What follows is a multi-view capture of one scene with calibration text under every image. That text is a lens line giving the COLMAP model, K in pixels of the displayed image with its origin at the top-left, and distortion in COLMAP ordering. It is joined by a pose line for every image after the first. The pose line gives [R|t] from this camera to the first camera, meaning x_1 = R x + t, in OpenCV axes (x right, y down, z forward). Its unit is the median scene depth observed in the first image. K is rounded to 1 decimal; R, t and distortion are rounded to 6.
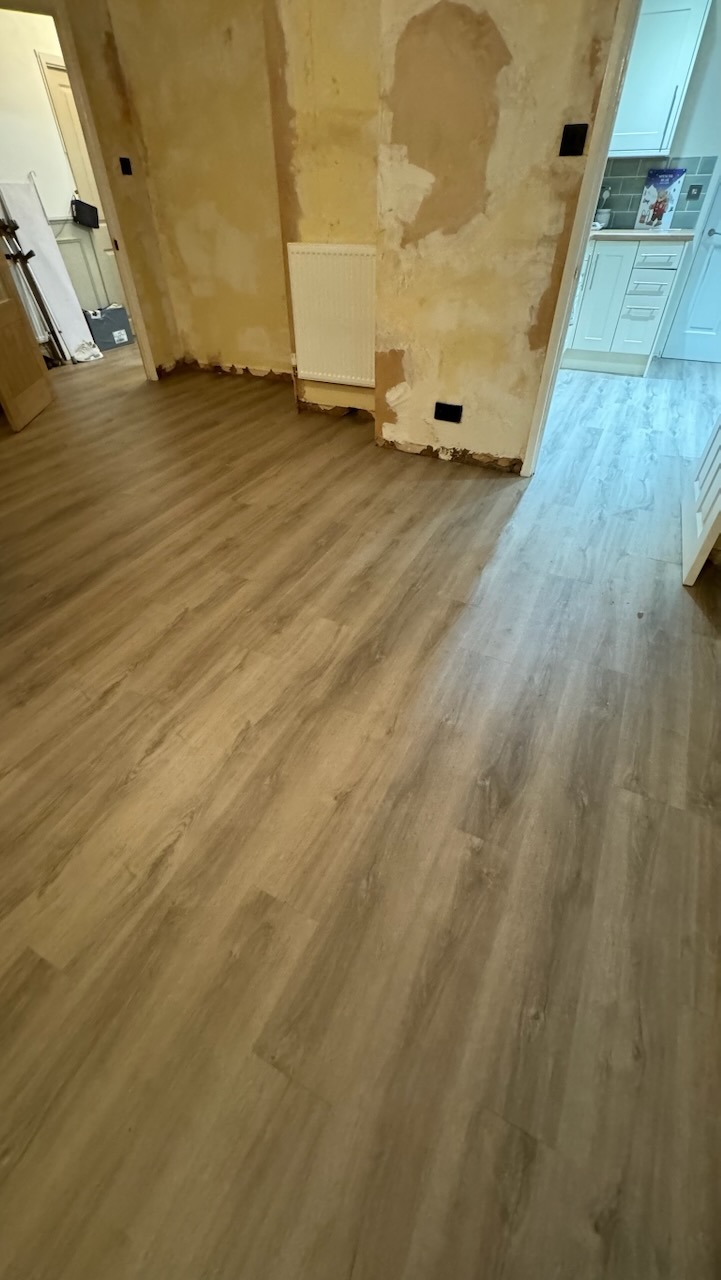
lens RADIAL K [[508.4, 0, 359.3], [0, 508.4, 637.4], [0, 0, 1]] dist [-0.002038, -0.000468]
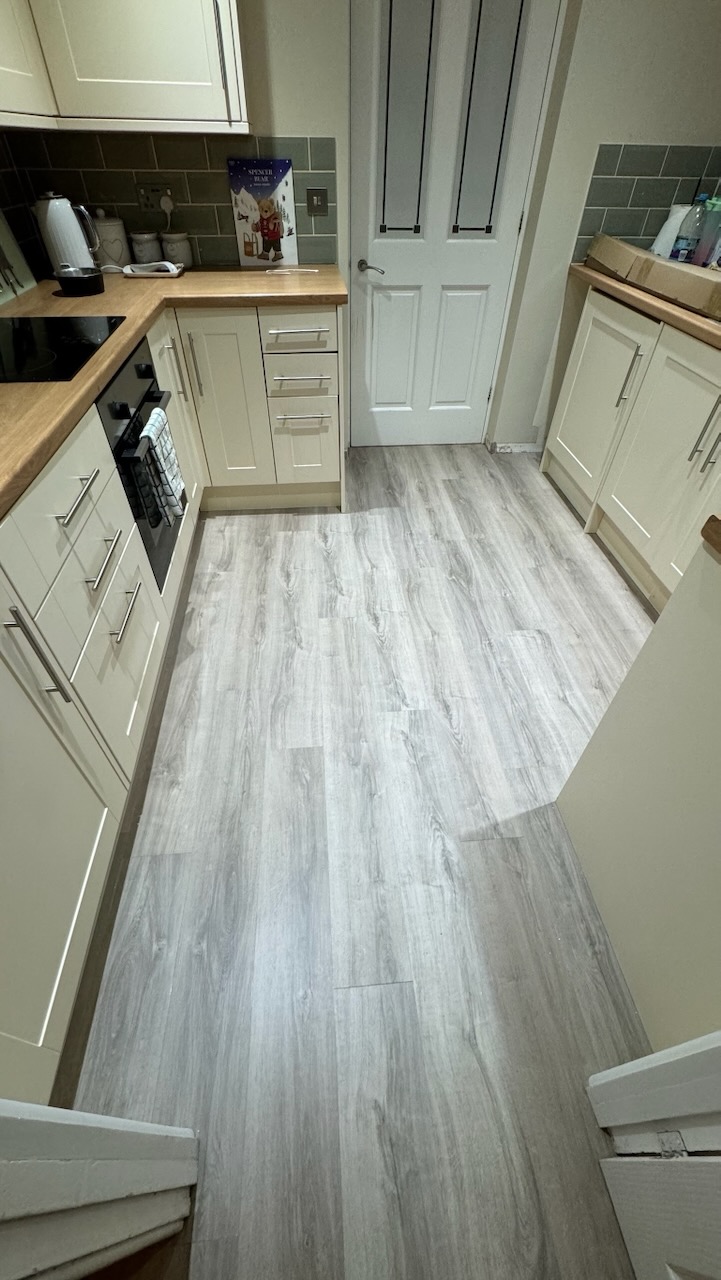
lens RADIAL K [[508.4, 0, 360.5], [0, 508.4, 636.8], [0, 0, 1]] dist [-0.002038, -0.000468]
pose [[0.851960, -0.346049, 0.392957, 0.345602], [0.326777, 0.937786, 0.117364, -0.524853], [-0.409123, 0.028420, 0.912036, 0.529191]]
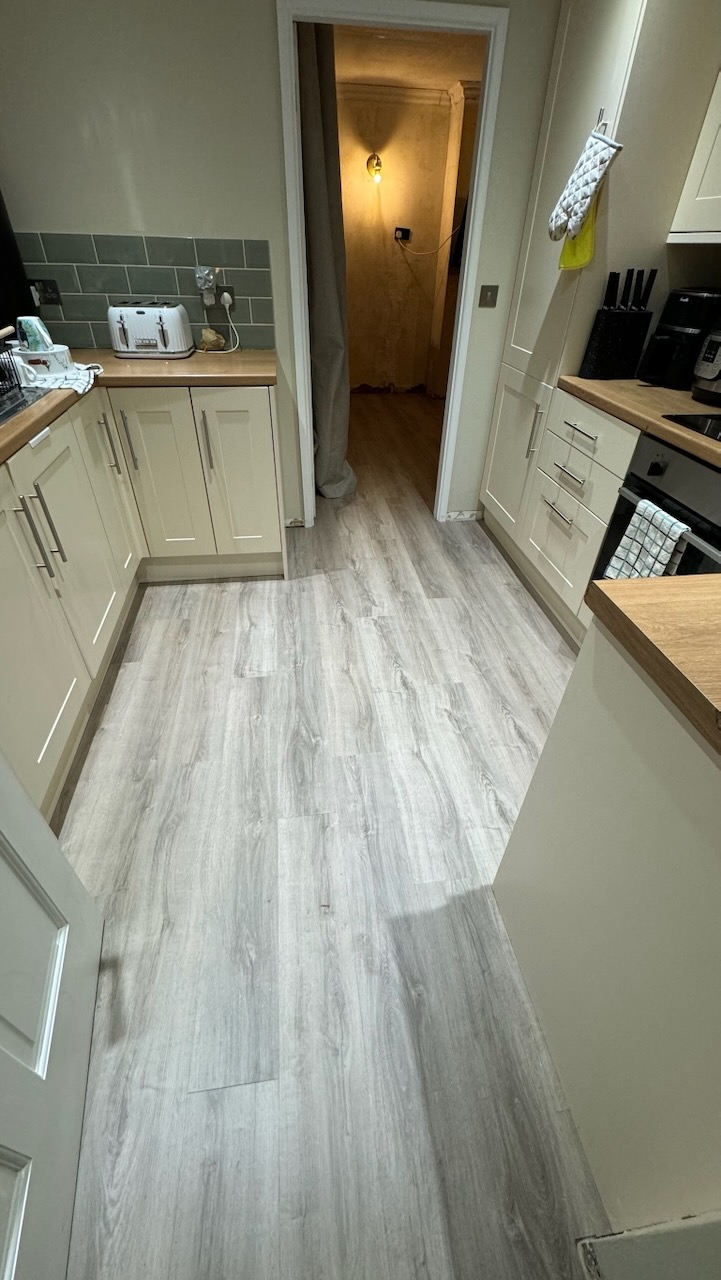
lens RADIAL K [[508.4, 0, 359.7], [0, 508.4, 642.8], [0, 0, 1]] dist [-0.002038, -0.000468]
pose [[-0.828099, 0.342673, -0.443653, 0.864800], [-0.377882, 0.243355, 0.893299, -0.961939], [0.414074, 0.907388, -0.072032, 1.020956]]
